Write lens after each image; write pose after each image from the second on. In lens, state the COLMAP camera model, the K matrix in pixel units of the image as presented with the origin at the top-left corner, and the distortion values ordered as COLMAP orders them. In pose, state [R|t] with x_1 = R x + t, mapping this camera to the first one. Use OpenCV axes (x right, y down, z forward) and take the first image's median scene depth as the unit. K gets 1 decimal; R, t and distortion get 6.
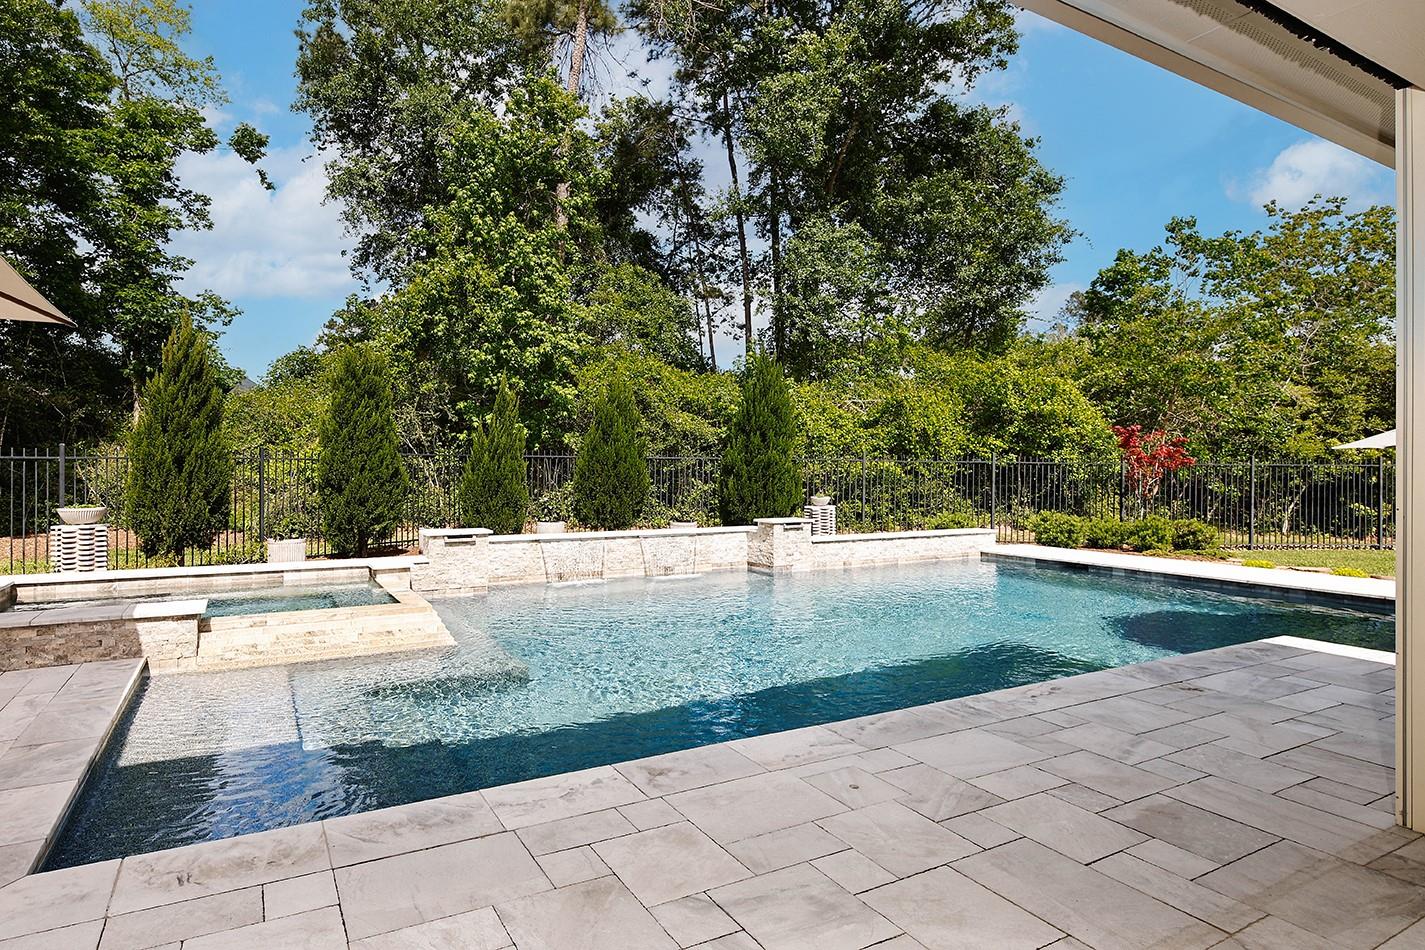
lens RADIAL K [[791.5, 0, 712.5], [0, 791.5, 475.0], [0, 0, 1]] dist [-0.000219, -0.000334]
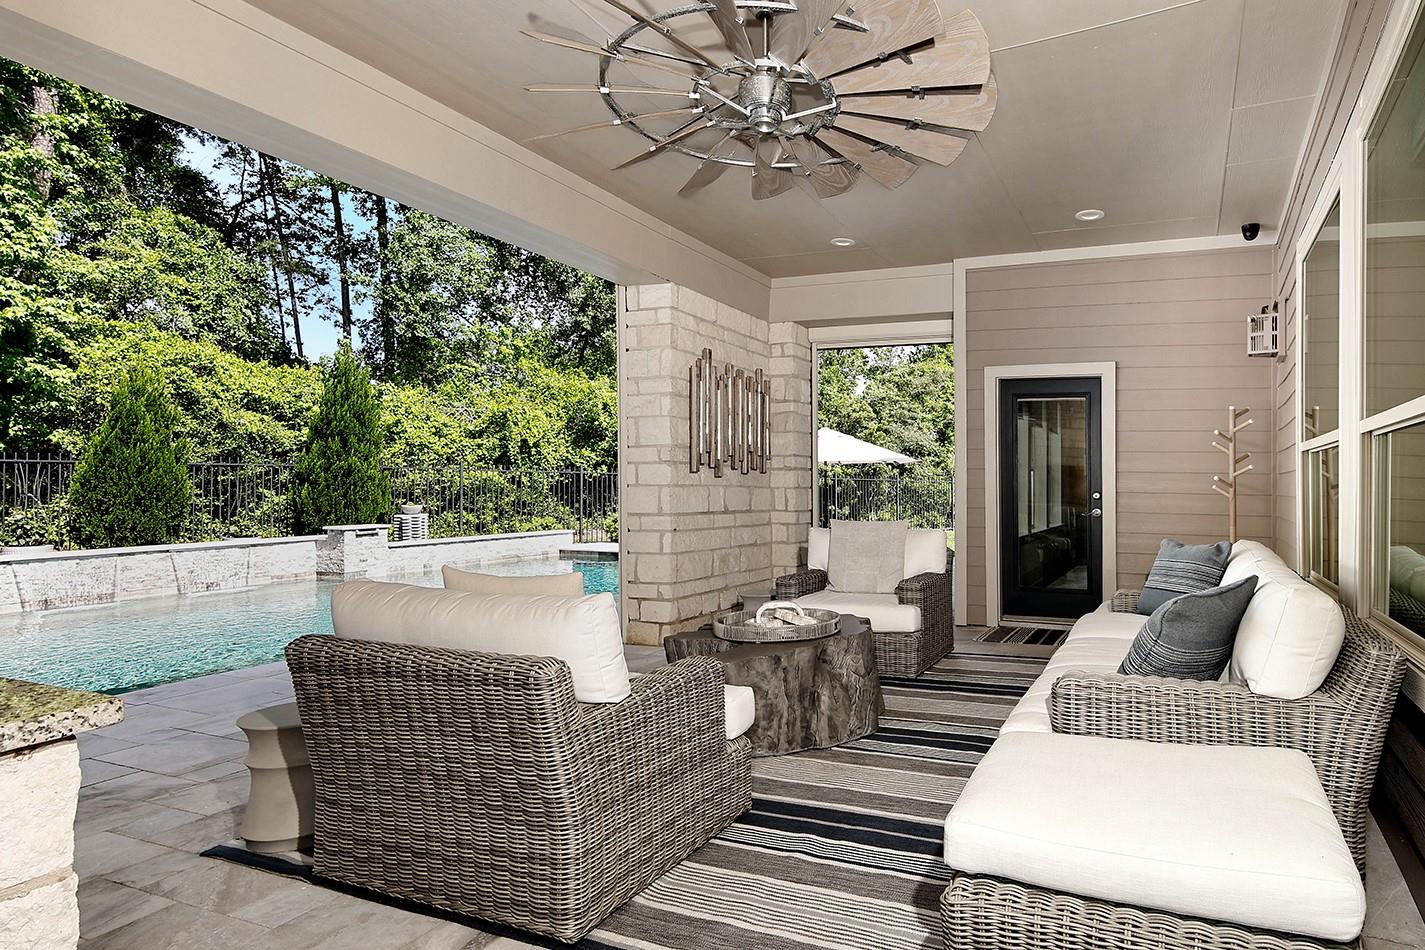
lens RADIAL K [[684.1, 0, 713.7], [0, 684.1, 488.5], [0, 0, 1]] dist [0.040266, -0.016989]
pose [[0.840361, -0.004116, 0.542012, -0.021078], [-0.001754, 0.999945, 0.010312, -0.004933], [-0.542025, -0.009617, 0.840307, 0.108221]]
